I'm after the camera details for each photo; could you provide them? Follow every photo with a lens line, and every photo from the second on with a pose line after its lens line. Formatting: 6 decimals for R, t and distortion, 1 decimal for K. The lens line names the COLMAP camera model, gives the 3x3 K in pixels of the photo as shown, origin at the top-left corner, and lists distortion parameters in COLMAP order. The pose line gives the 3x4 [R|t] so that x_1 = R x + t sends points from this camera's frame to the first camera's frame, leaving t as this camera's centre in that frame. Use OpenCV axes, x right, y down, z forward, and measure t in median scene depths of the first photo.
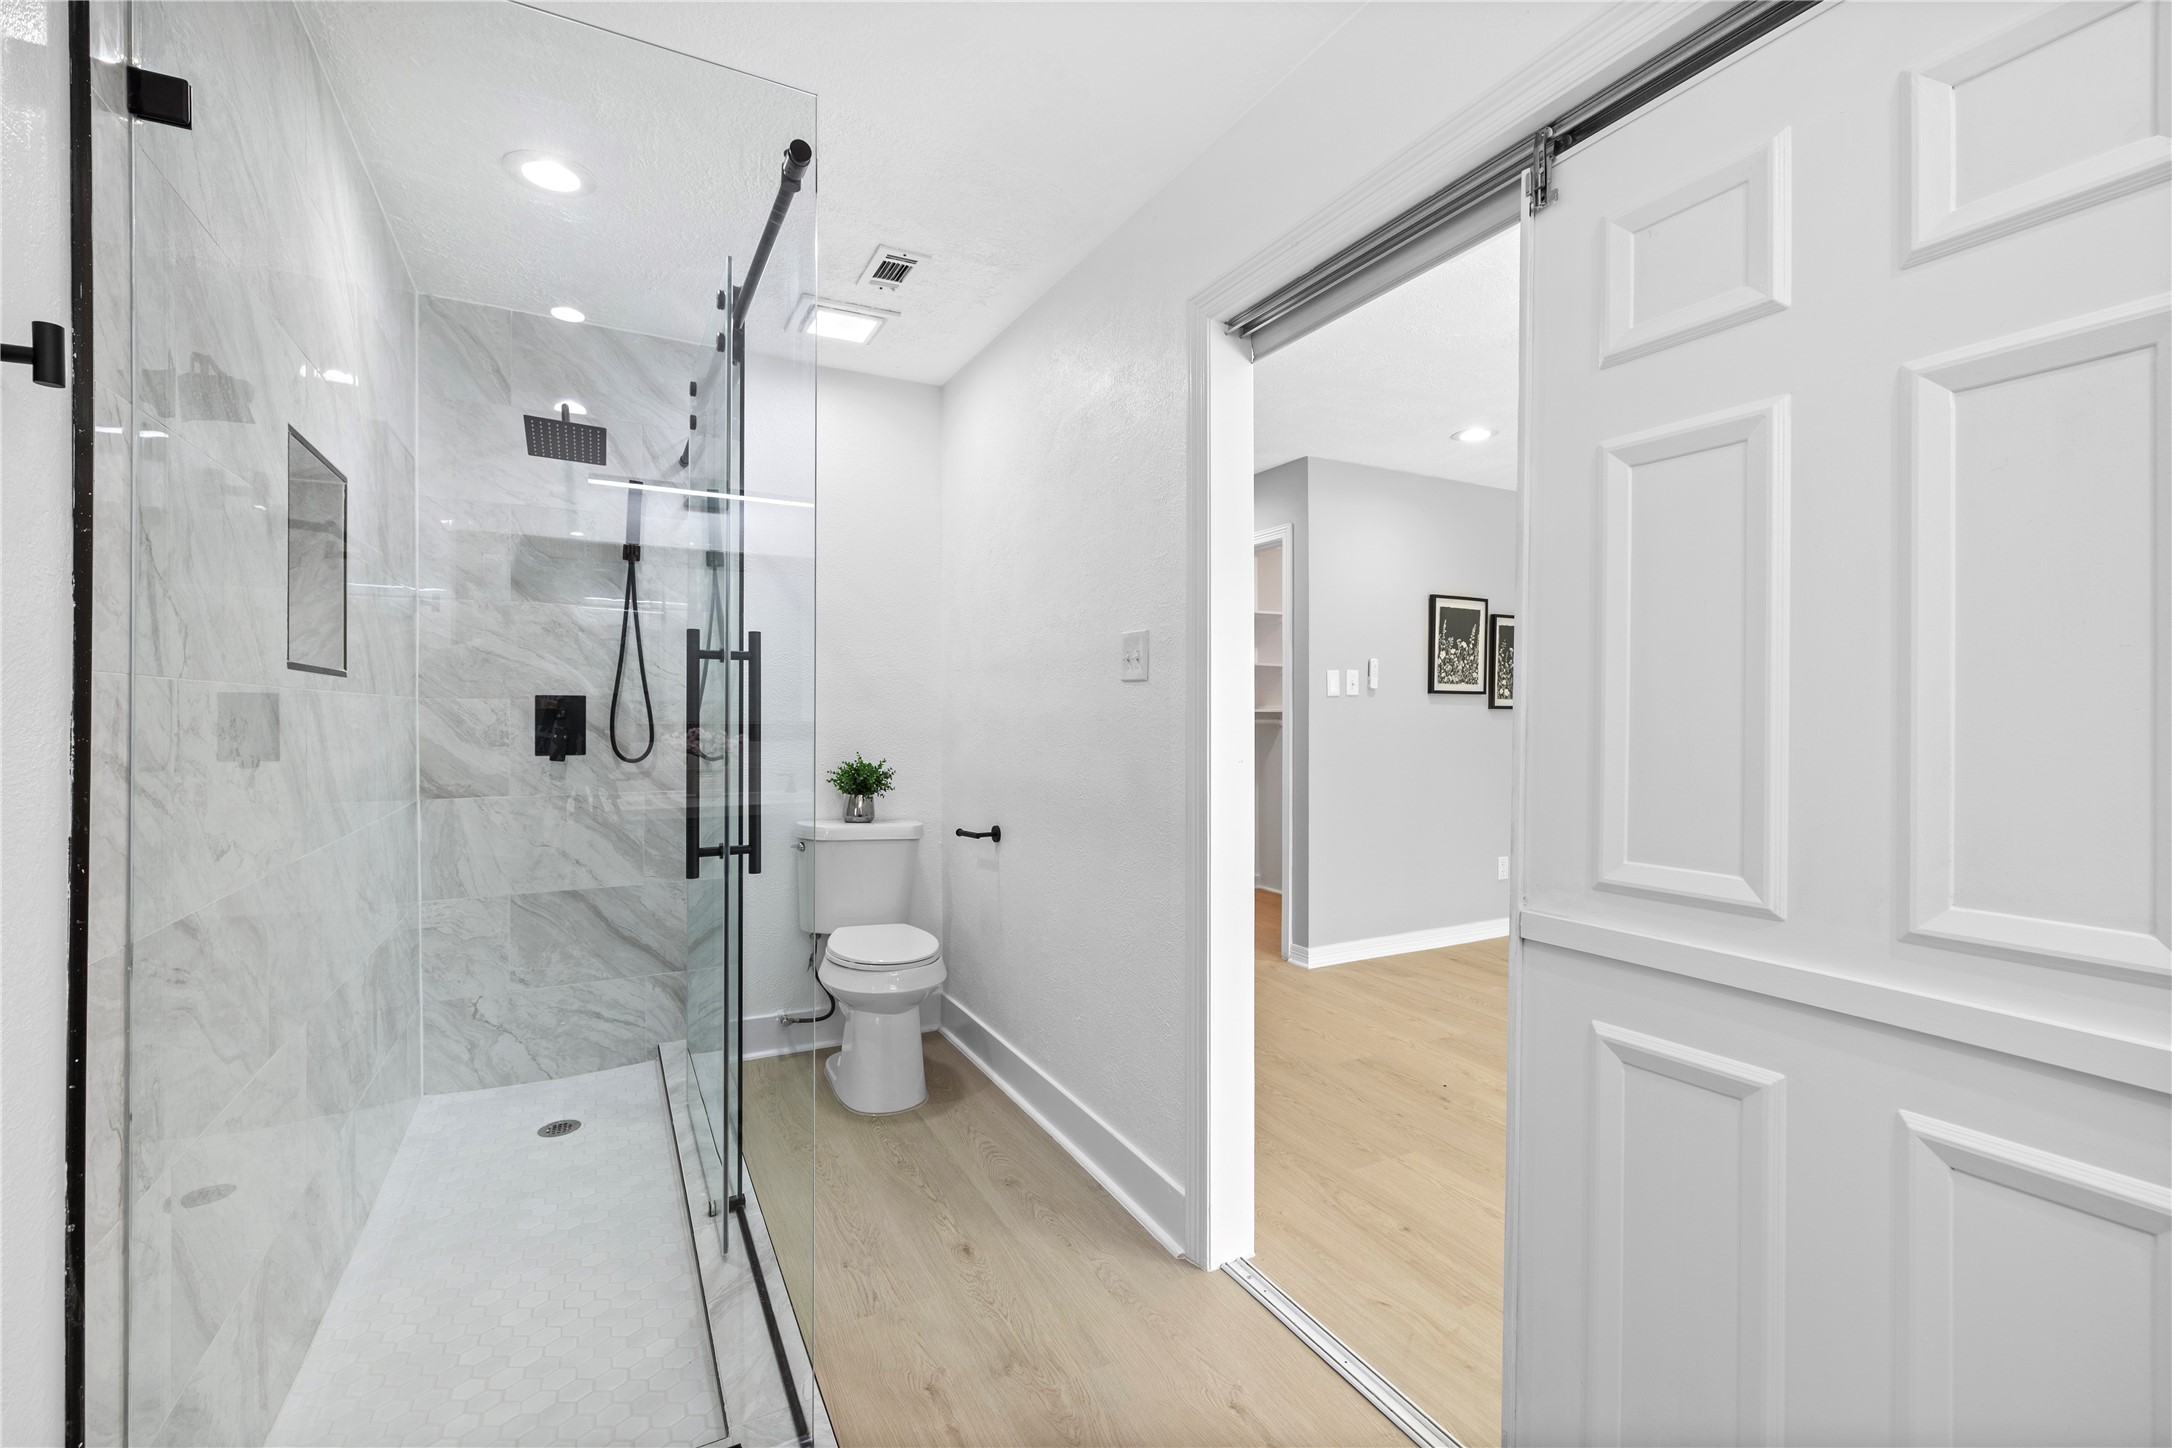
lens RADIAL K [[916.2, 0, 1085.6], [0, 916.2, 721.9], [0, 0, 1]] dist [-0.000207, 0.001540]
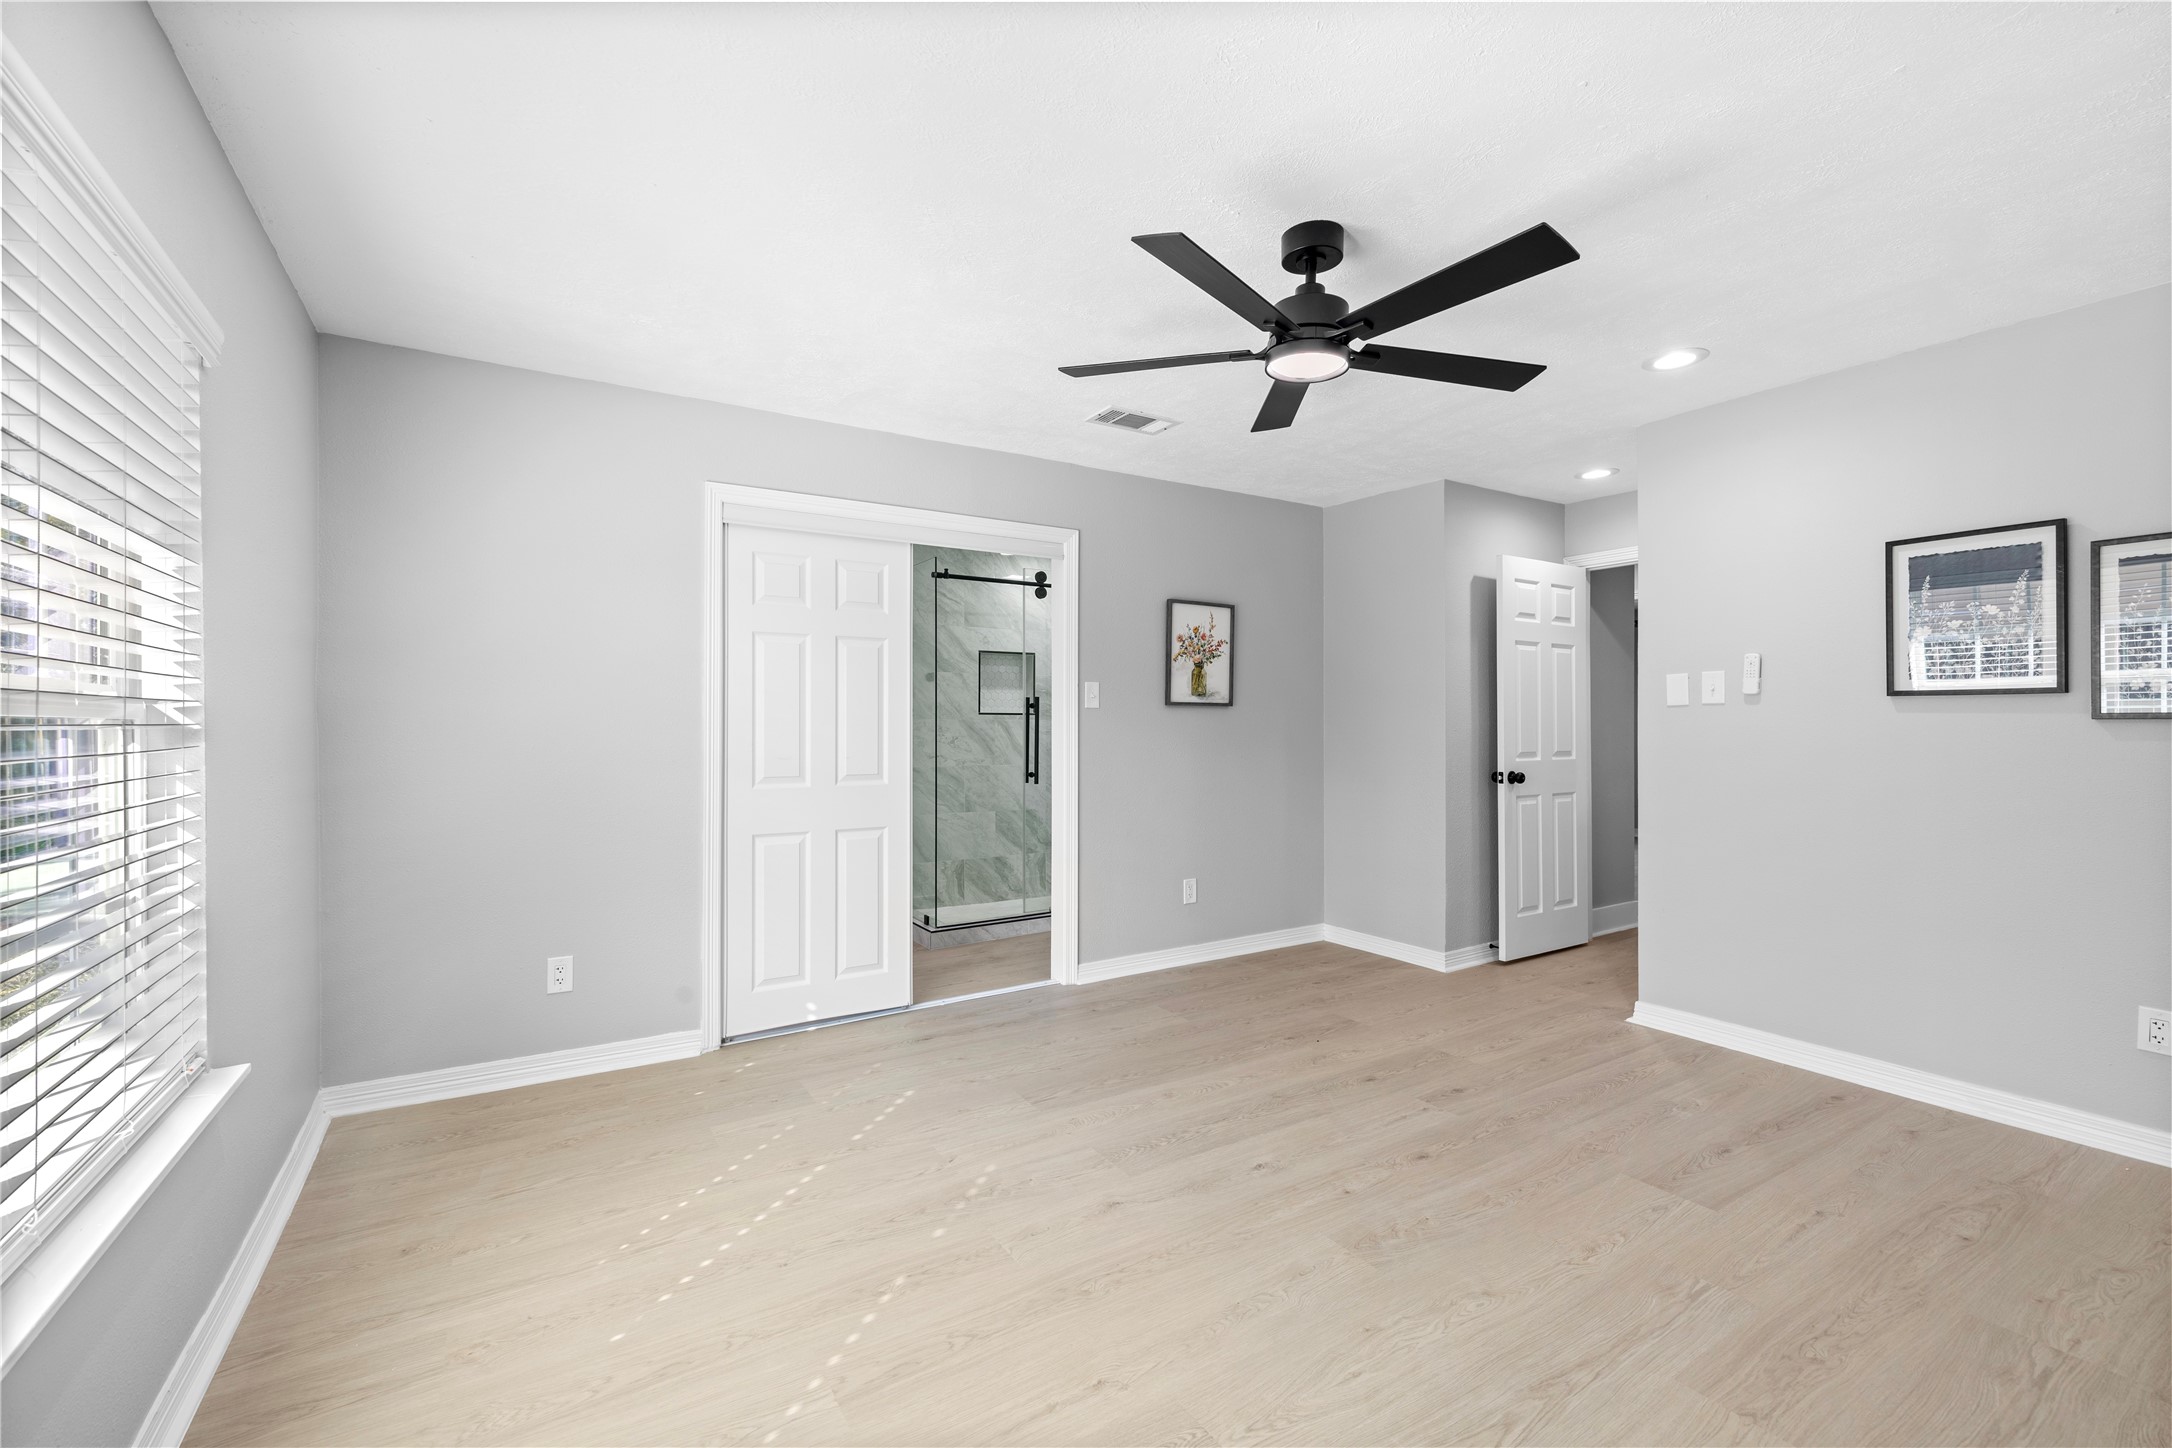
lens RADIAL K [[916.2, 0, 1086.2], [0, 916.2, 719.3], [0, 0, 1]] dist [-0.000207, 0.001540]
pose [[0.066504, -0.009271, -0.997743, 1.058486], [-0.013175, 0.999861, -0.010169, -0.000487], [0.997699, 0.013821, 0.066373, 0.421270]]
